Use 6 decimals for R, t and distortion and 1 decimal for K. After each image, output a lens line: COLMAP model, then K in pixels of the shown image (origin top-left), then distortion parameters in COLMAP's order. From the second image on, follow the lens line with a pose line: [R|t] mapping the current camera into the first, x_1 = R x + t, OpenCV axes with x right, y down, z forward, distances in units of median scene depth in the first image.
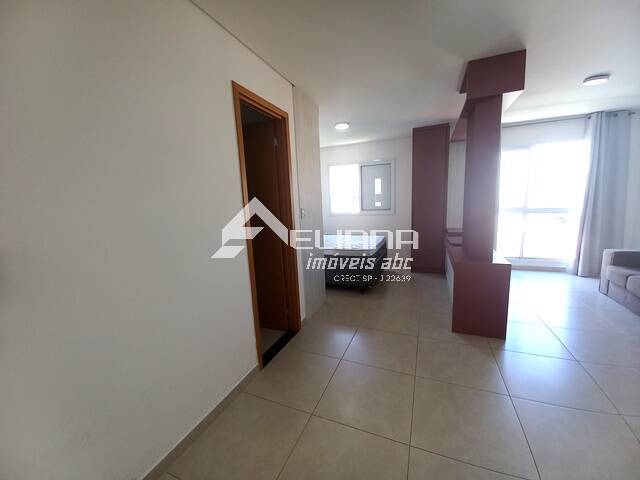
lens RADIAL K [[253.7, 0, 318.8], [0, 253.7, 243.2], [0, 0, 1]] dist [0.024963, -0.019077]
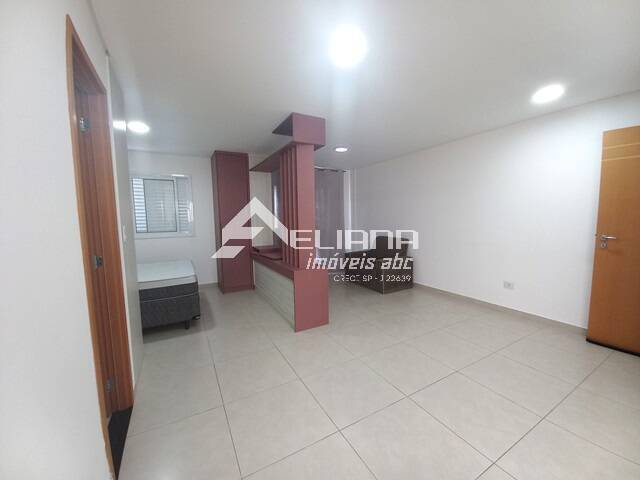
lens RADIAL K [[253.7, 0, 318.8], [0, 253.7, 243.2], [0, 0, 1]] dist [0.024963, -0.019077]
pose [[0.614502, -0.045890, 0.787579, -0.238652], [0.122890, 0.991689, -0.038101, 0.004918], [-0.779285, 0.120199, 0.615034, 0.127936]]
